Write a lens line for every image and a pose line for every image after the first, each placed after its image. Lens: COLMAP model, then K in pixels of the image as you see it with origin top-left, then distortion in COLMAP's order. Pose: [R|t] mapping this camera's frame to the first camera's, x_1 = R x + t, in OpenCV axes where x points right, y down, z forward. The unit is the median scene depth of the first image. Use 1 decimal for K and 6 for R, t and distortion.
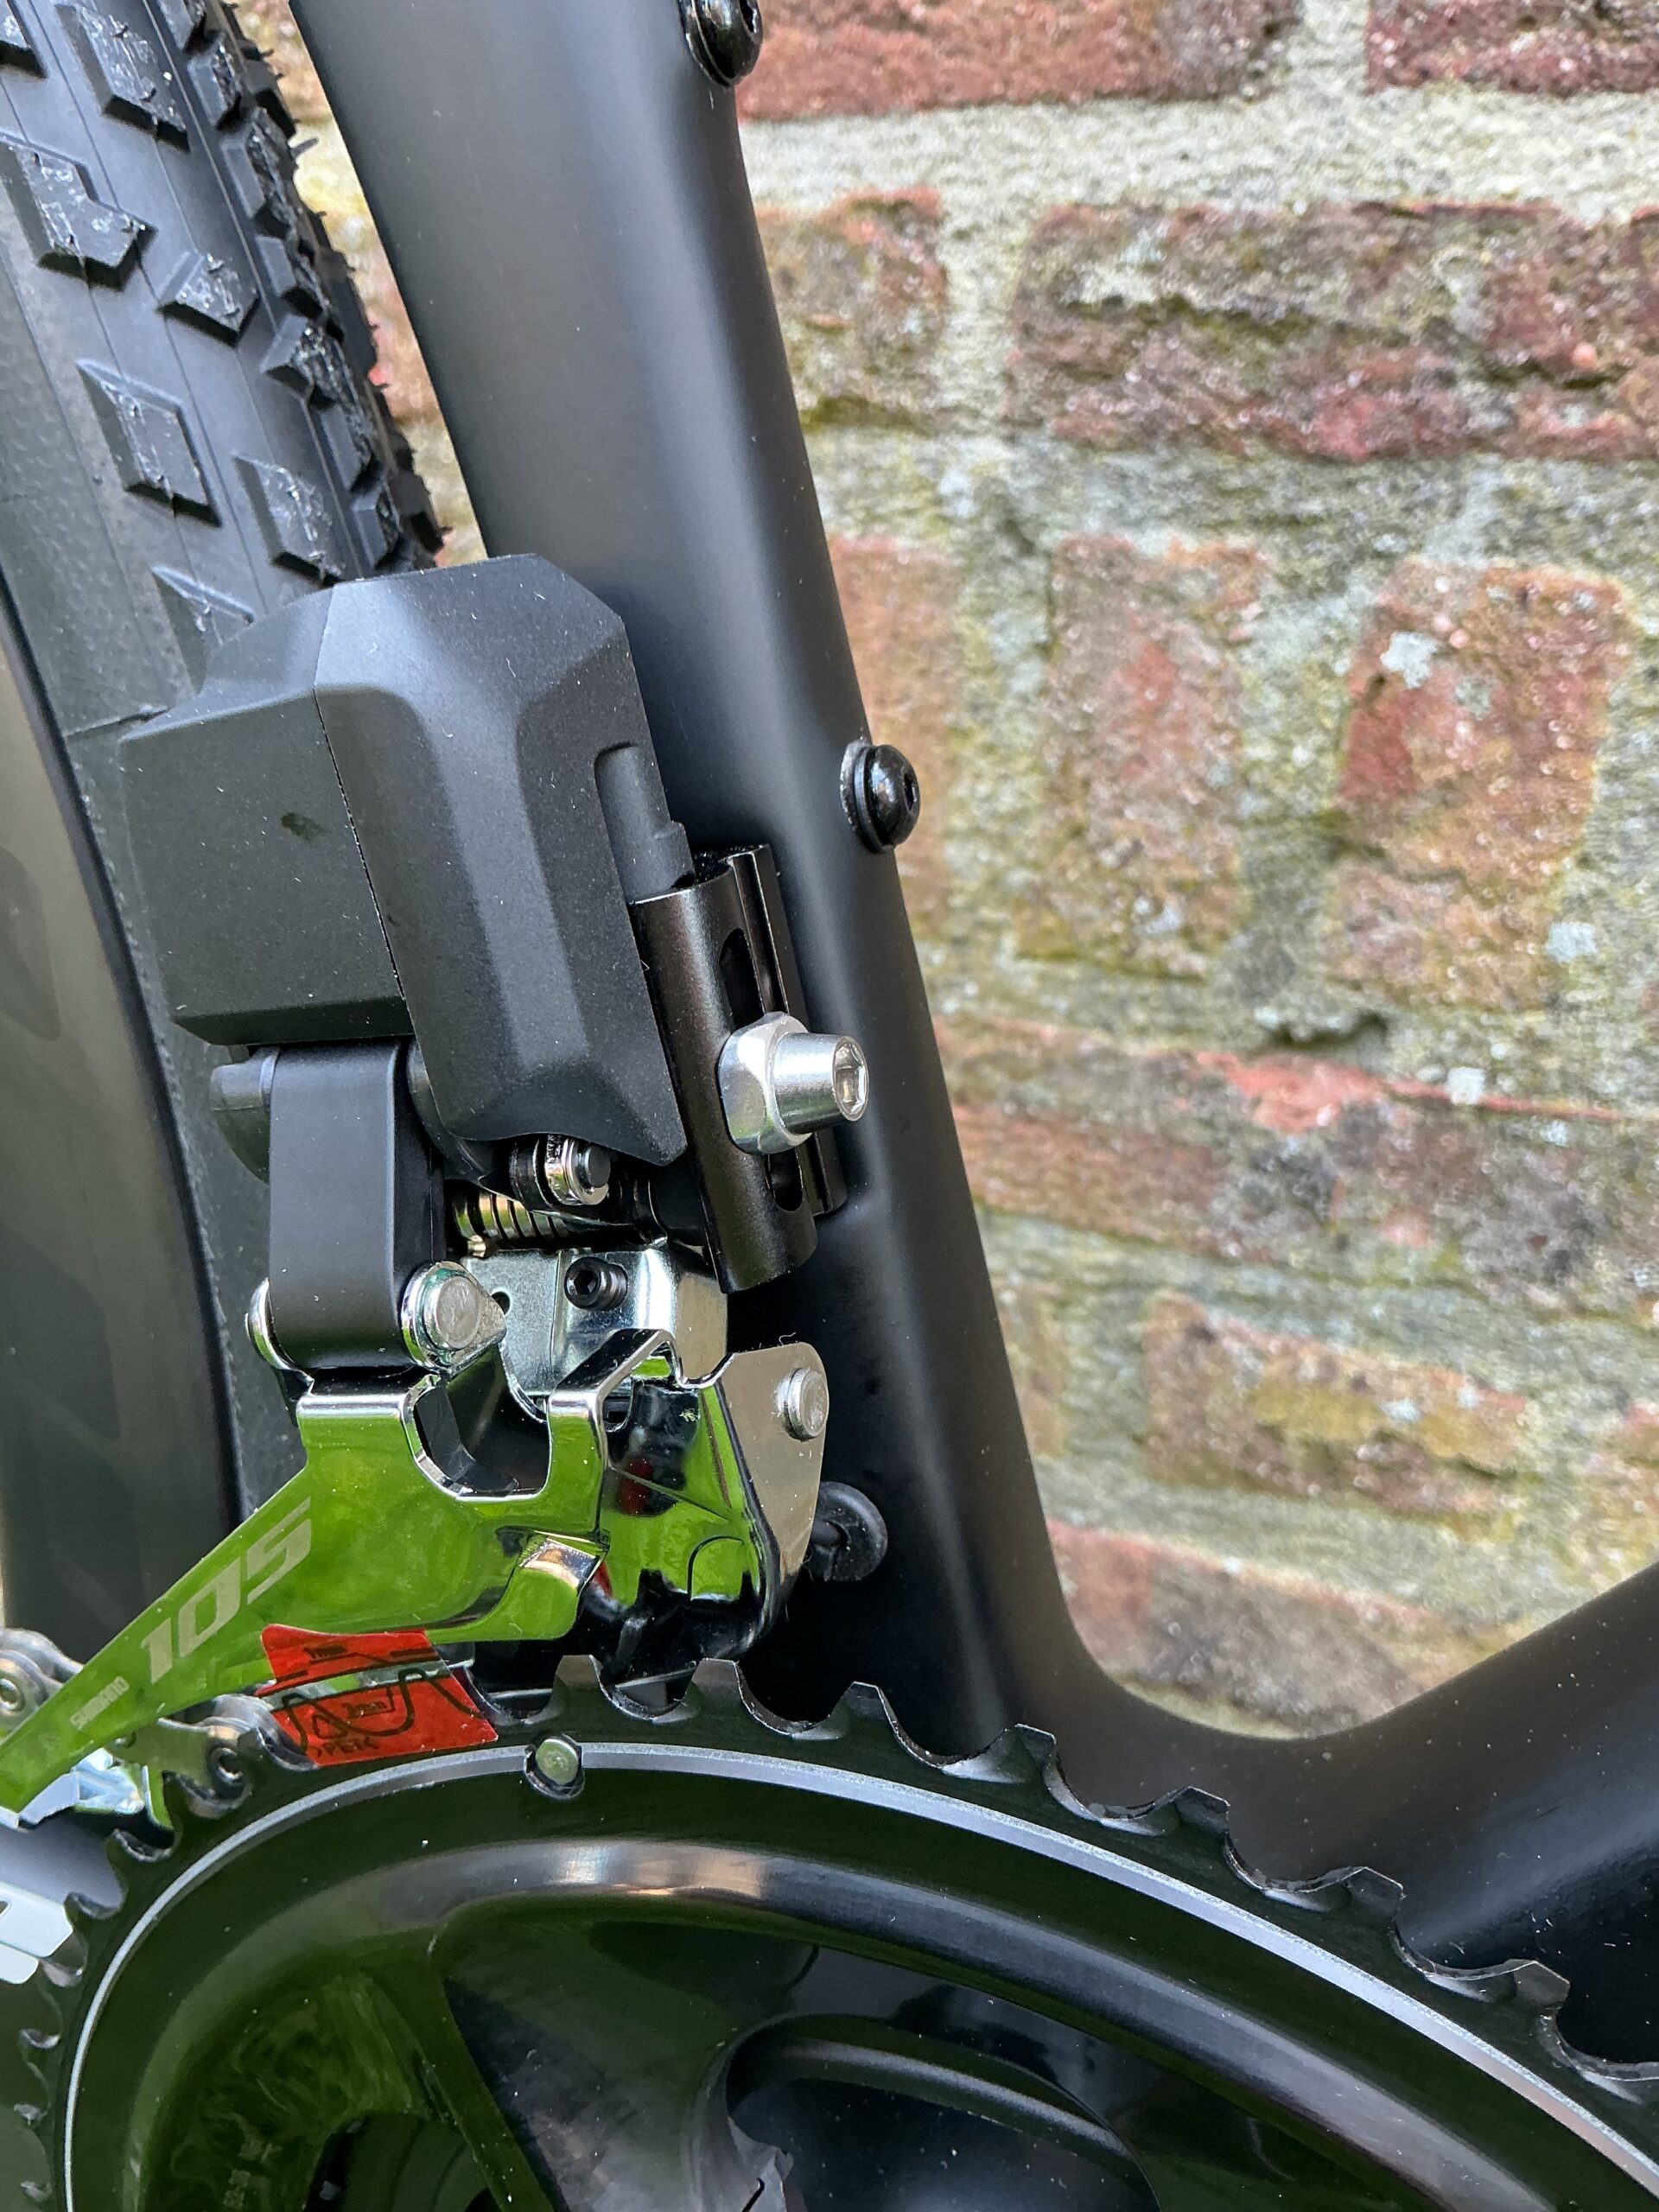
lens RADIAL K [[1858.0, 0, 831.2], [0, 1858.0, 1078.3], [0, 0, 1]] dist [0.121950, -0.267265]
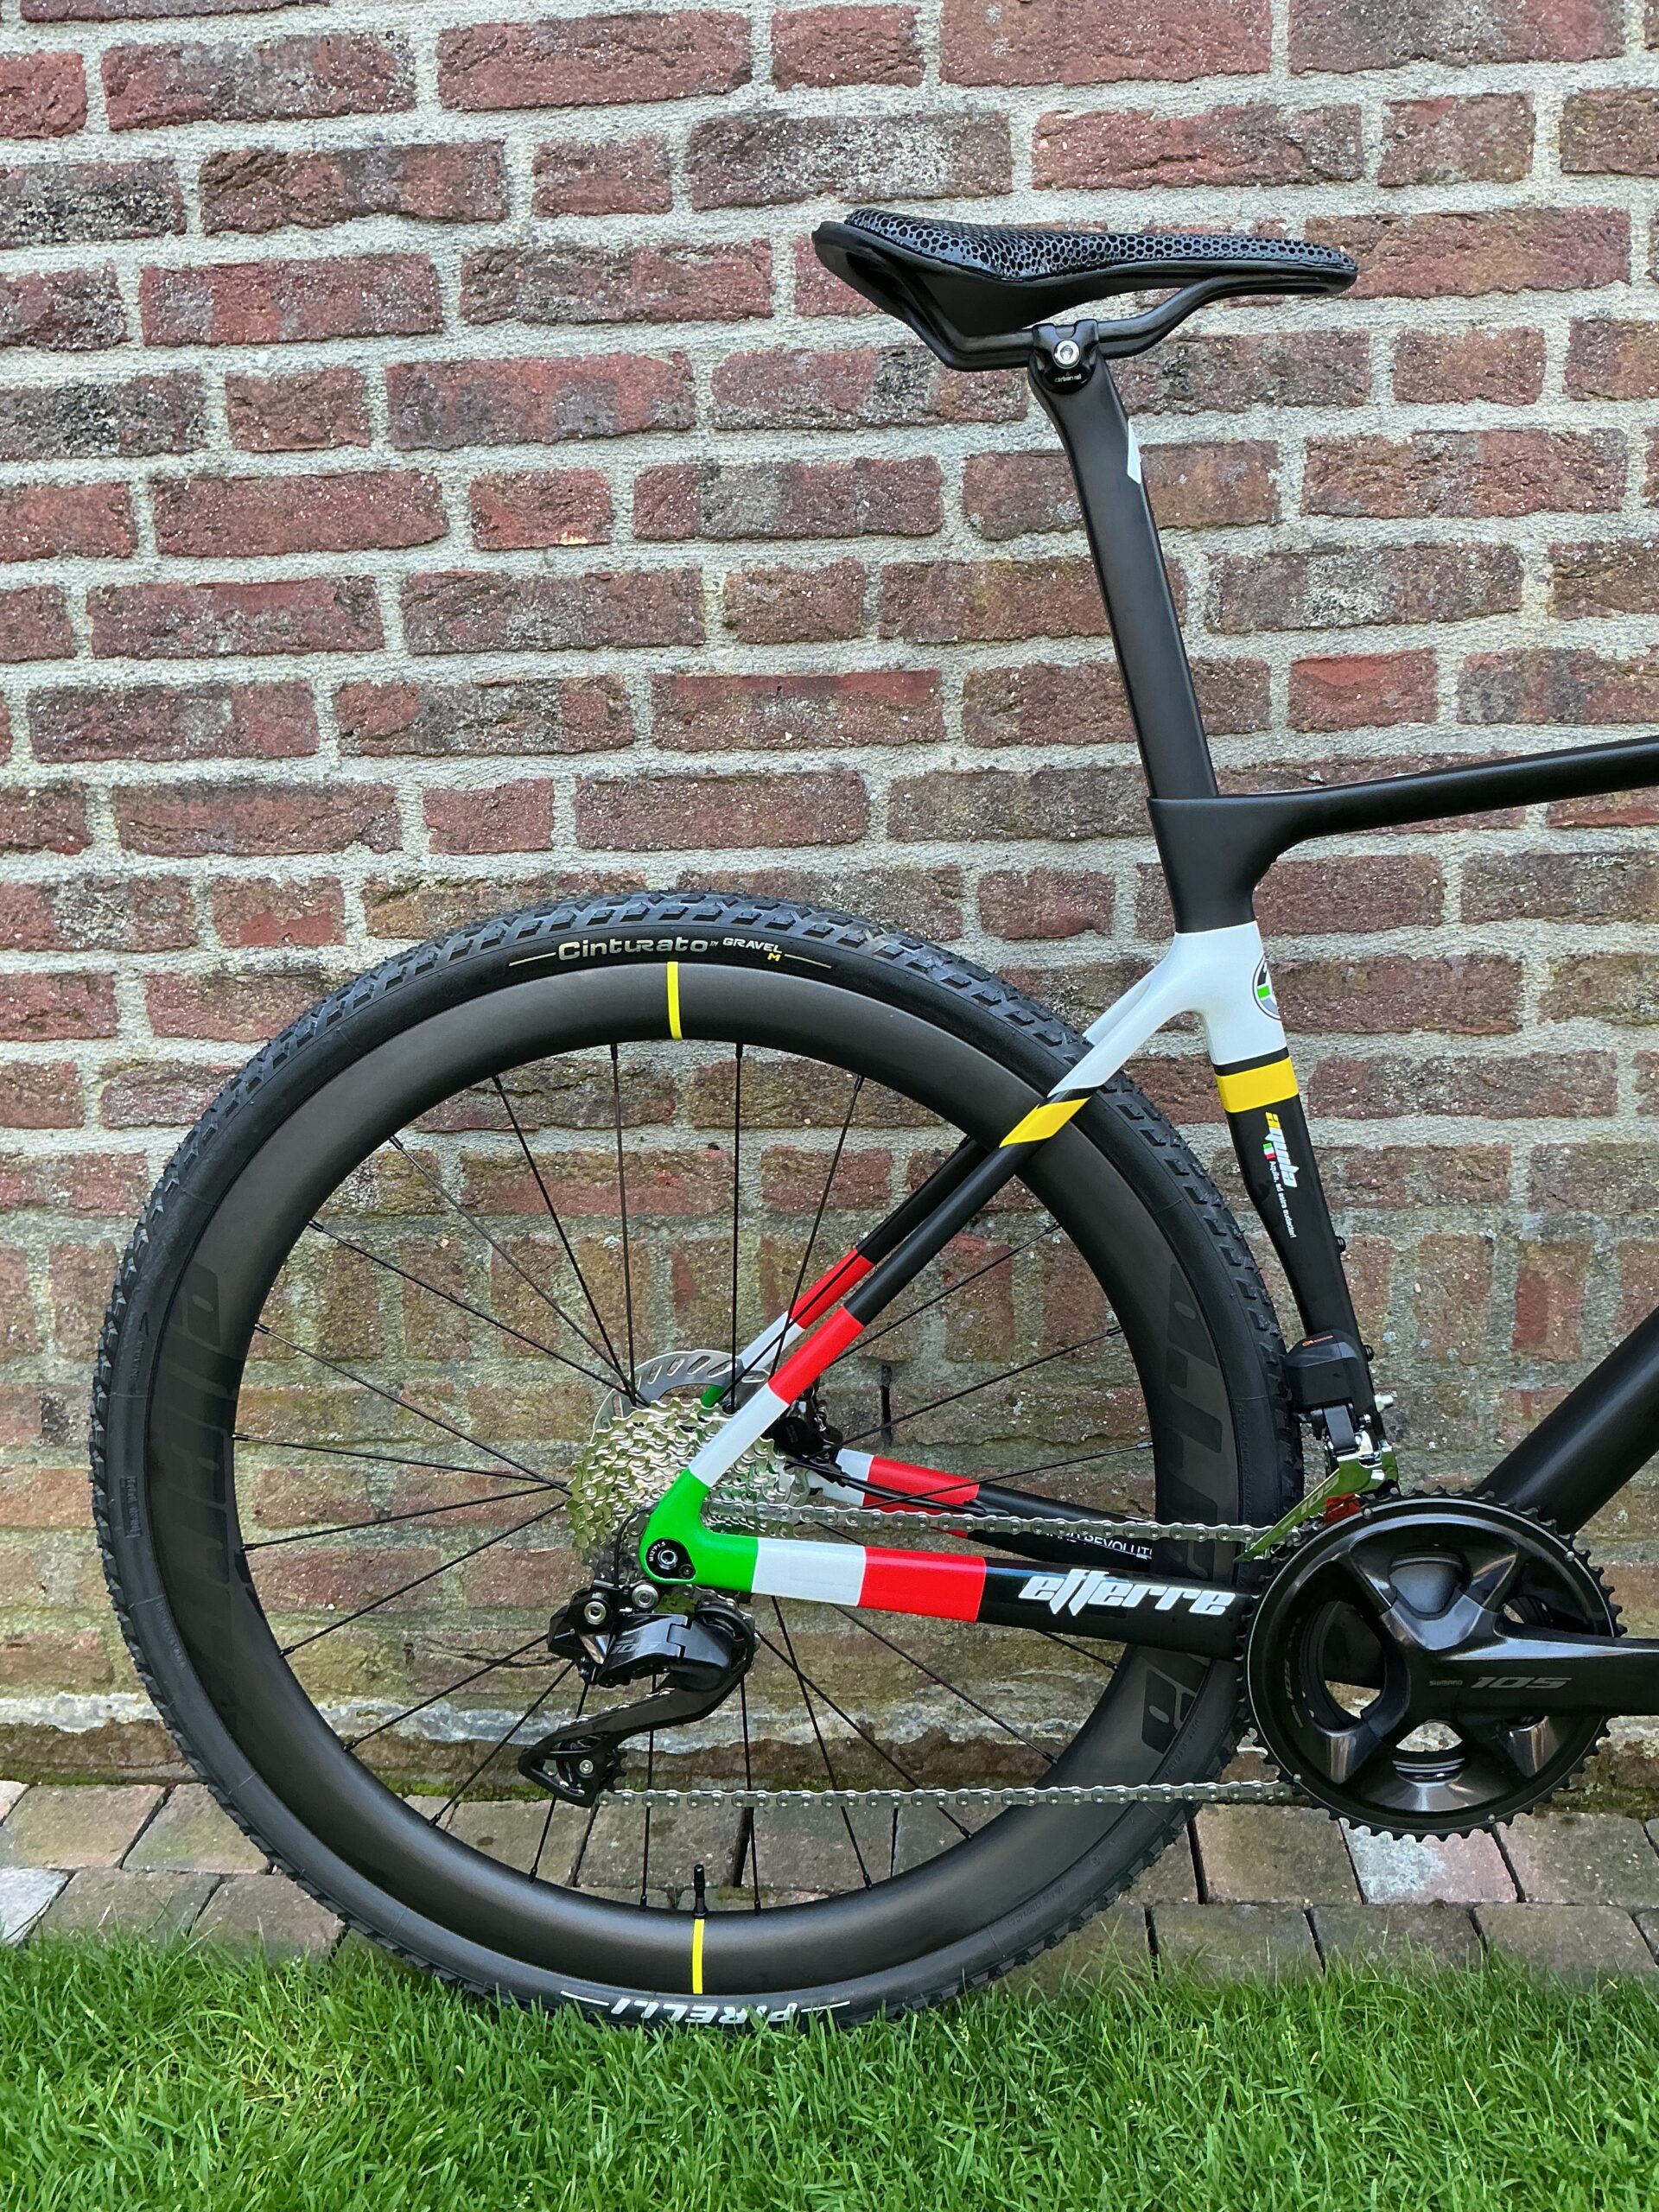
lens RADIAL K [[1858.0, 0, 826.3], [0, 1858.0, 1093.5], [0, 0, 1]] dist [0.121950, -0.267265]
pose [[0.954643, -0.103354, 0.279238, -1.474545], [0.148291, 0.978274, -0.144880, -0.162484], [-0.258197, 0.179717, 0.949229, -2.025427]]
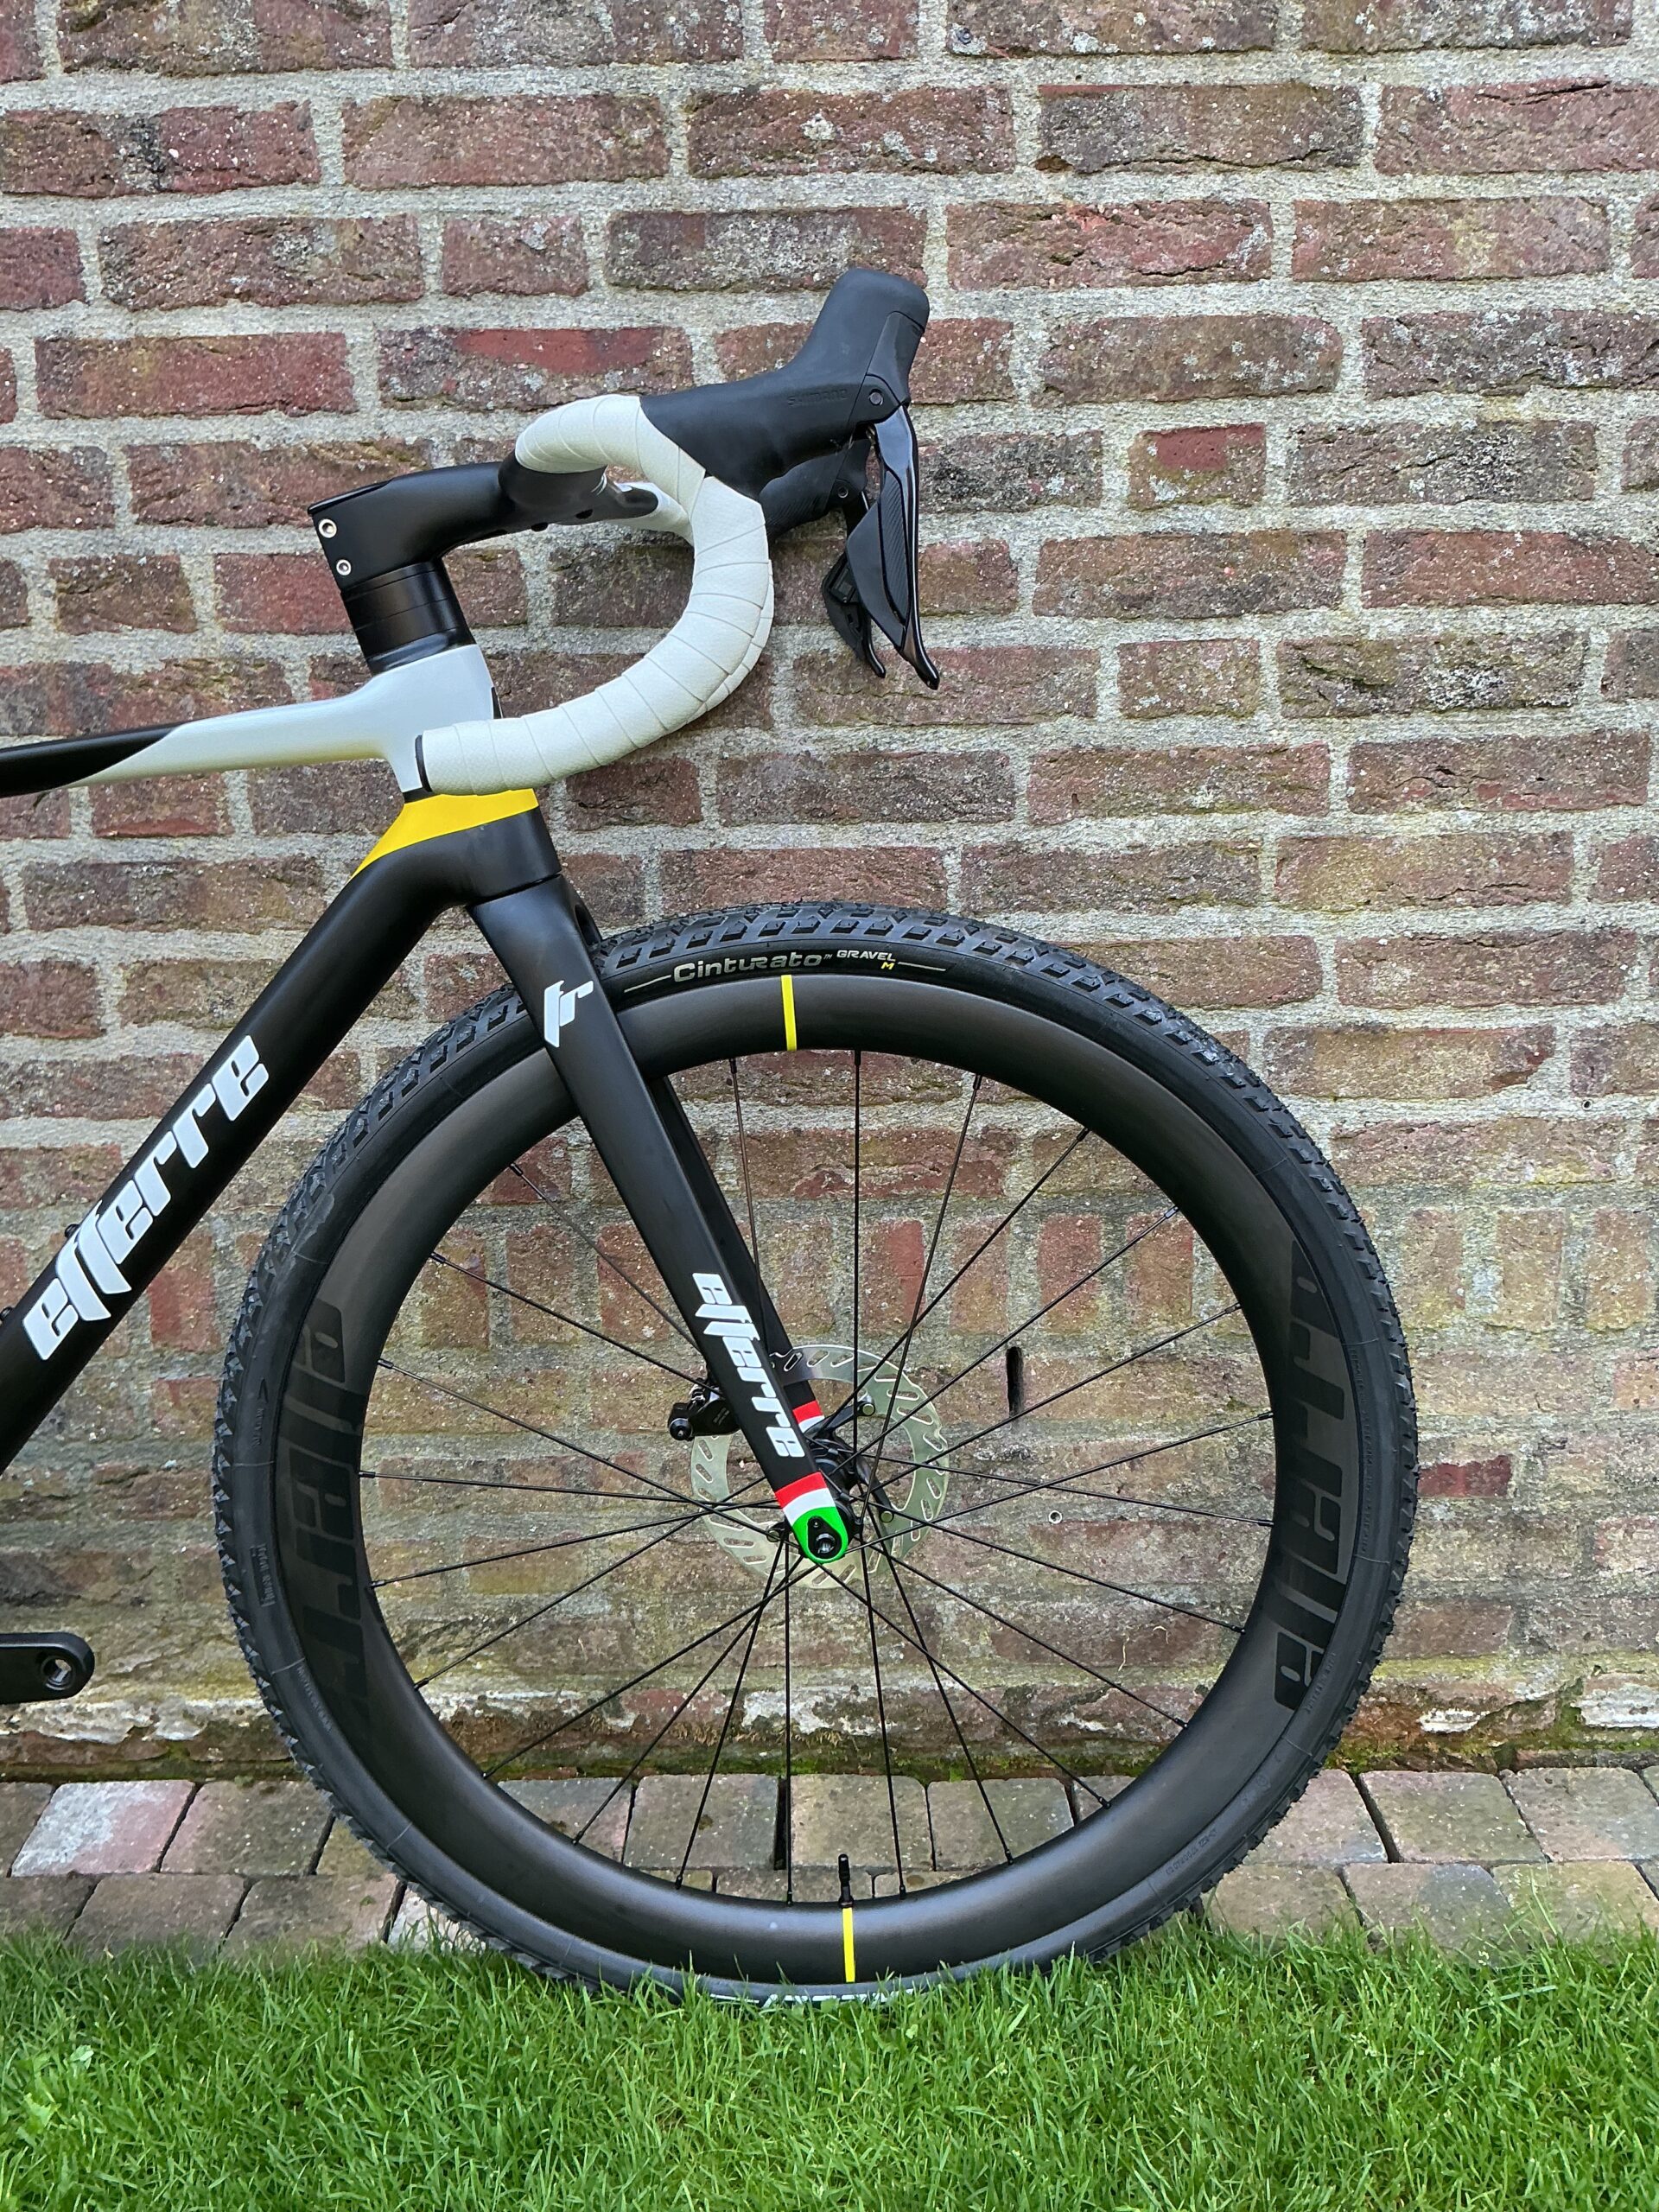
lens RADIAL K [[1858.0, 0, 835.6], [0, 1858.0, 1107.0], [0, 0, 1]] dist [0.121950, -0.267265]
pose [[0.928637, -0.126359, 0.348809, 0.601655], [0.170697, 0.980305, -0.099325, 0.114642], [-0.329388, 0.151778, 0.931916, -2.780386]]
